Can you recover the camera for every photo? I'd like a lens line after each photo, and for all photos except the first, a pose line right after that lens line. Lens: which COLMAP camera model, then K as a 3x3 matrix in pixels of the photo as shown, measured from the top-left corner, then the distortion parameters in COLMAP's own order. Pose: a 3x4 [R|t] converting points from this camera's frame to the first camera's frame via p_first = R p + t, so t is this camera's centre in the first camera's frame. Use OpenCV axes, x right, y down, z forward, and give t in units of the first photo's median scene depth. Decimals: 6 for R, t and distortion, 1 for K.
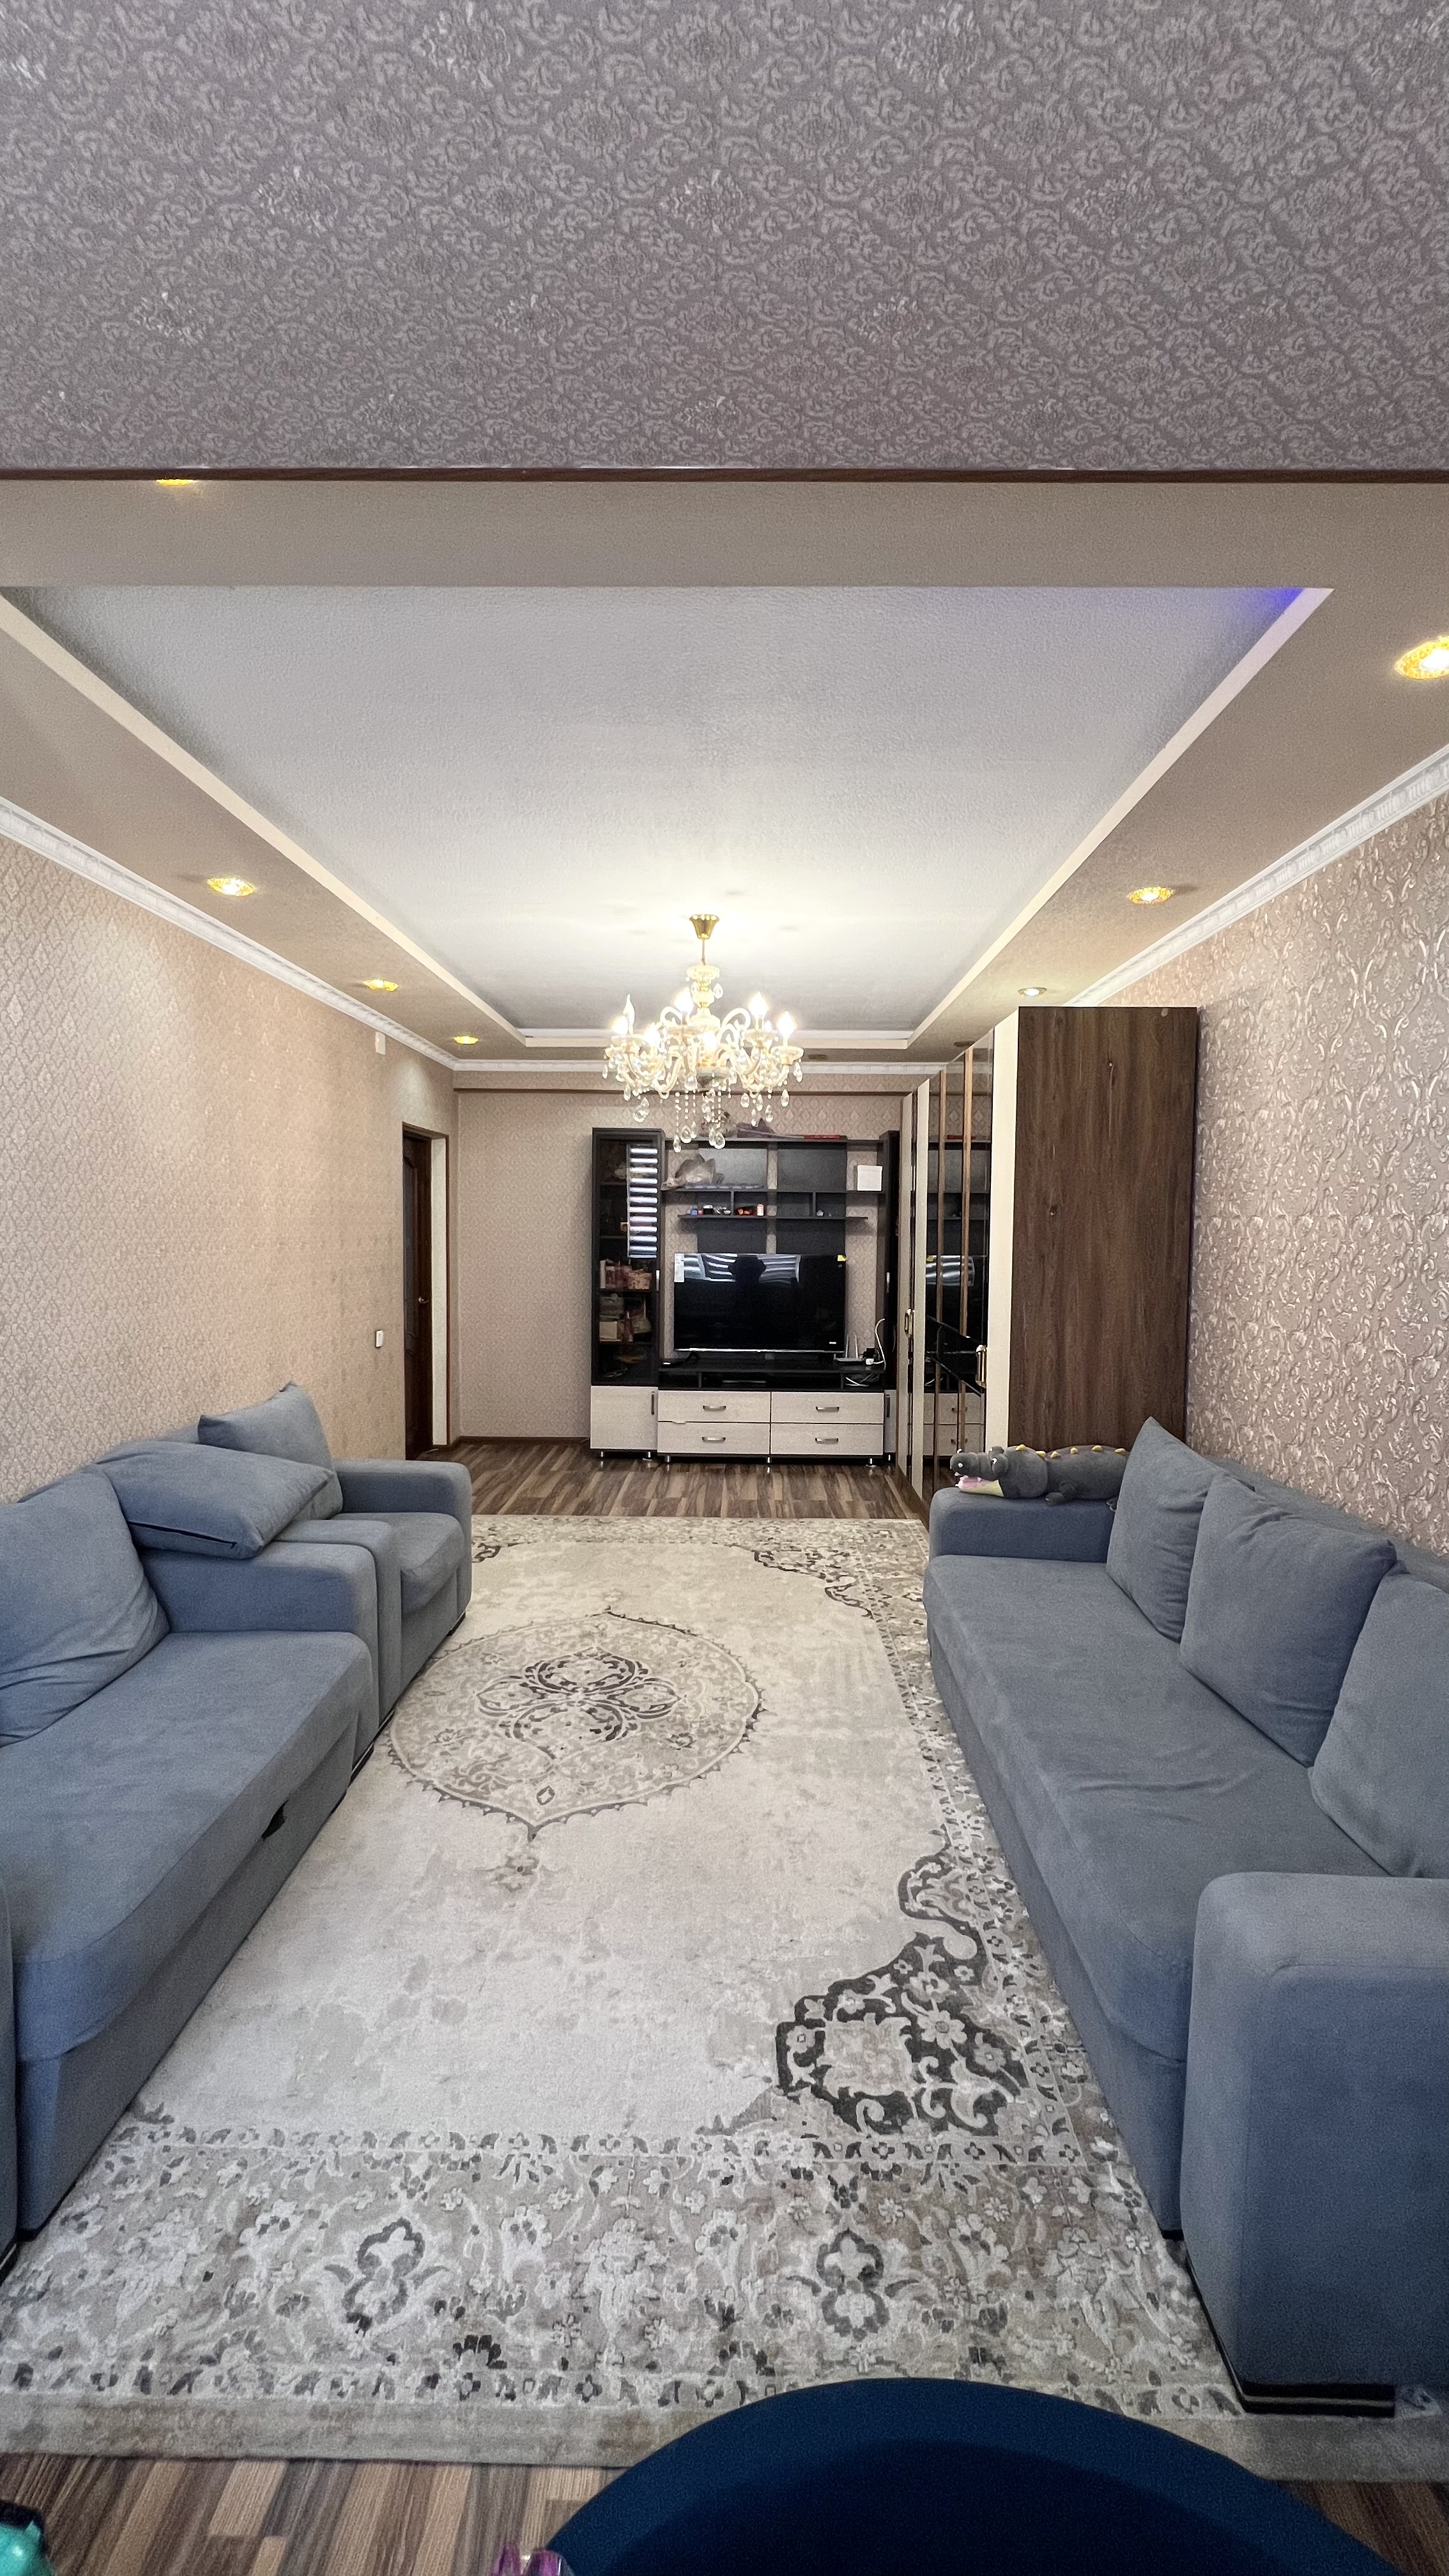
lens RADIAL K [[1027.3, 0, 726.7], [0, 1027.3, 1287.7], [0, 0, 1]] dist [-0.001788, 0.000334]
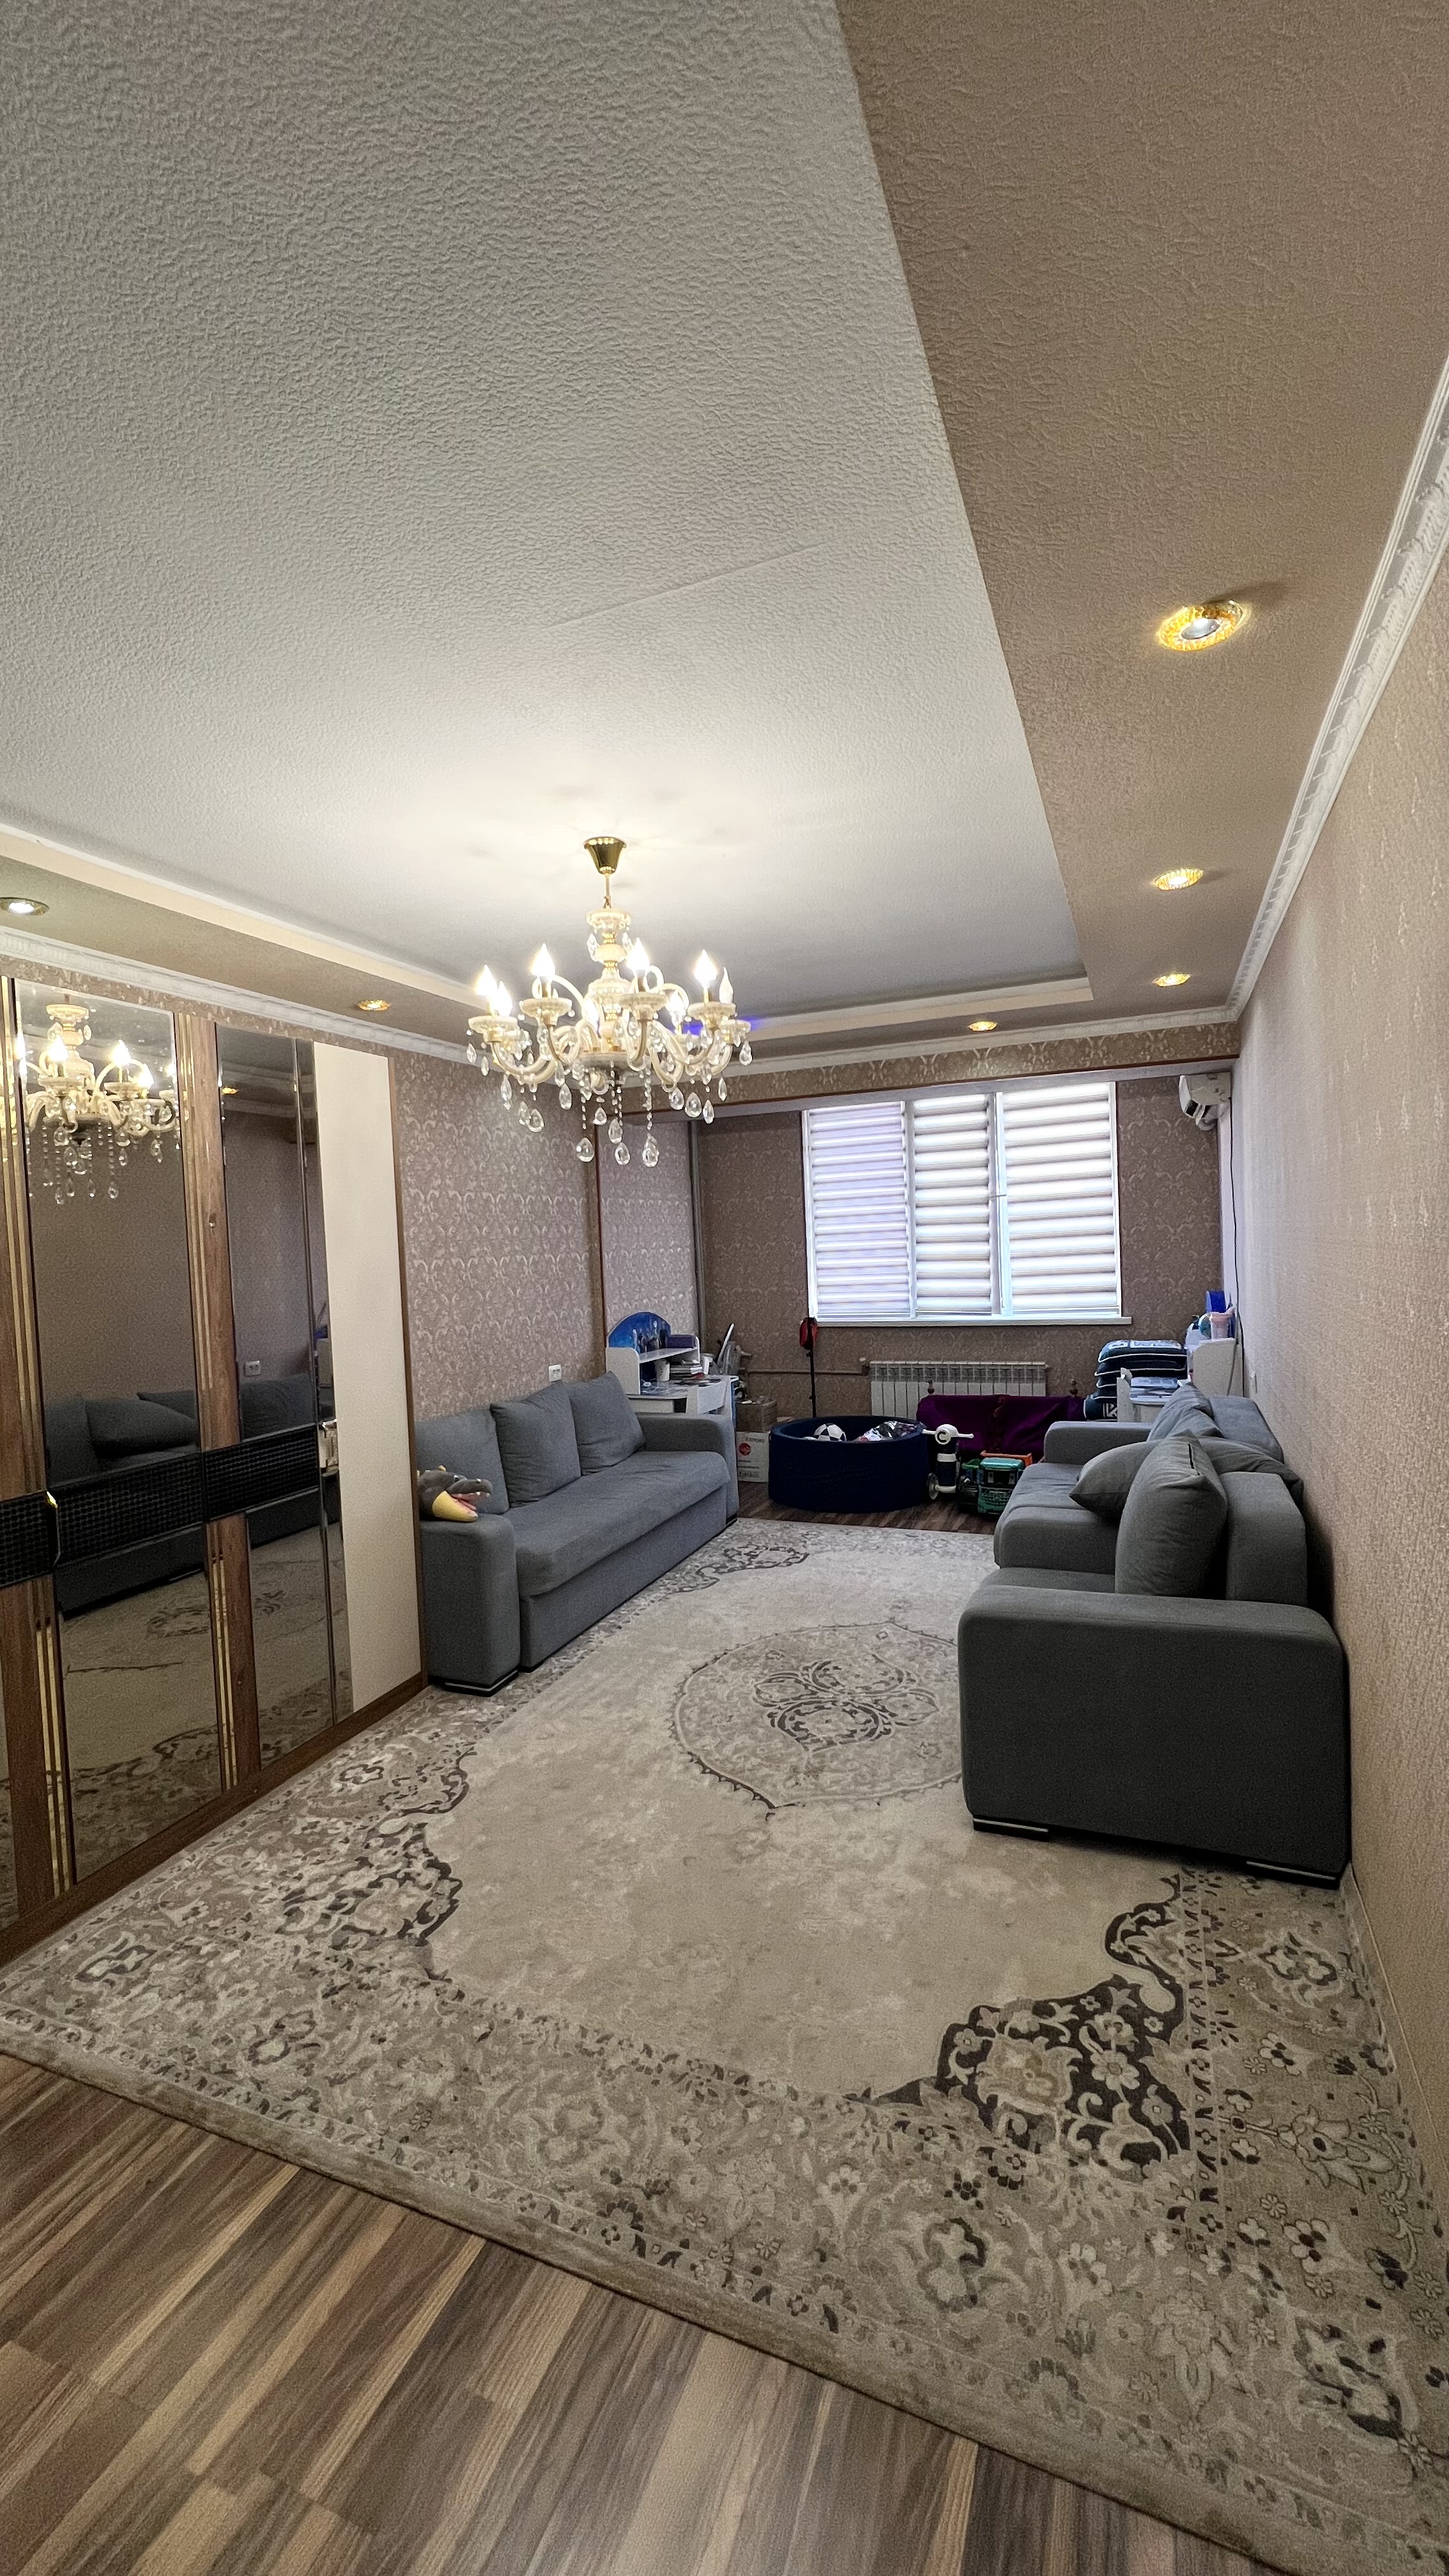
lens RADIAL K [[1027.3, 0, 726.7], [0, 1027.3, 1287.7], [0, 0, 1]] dist [-0.001788, 0.000334]
pose [[-0.930763, 0.011587, 0.365439, -0.400589], [0.055558, 0.992373, 0.110040, -0.140381], [-0.361377, 0.122724, -0.924308, 1.855975]]
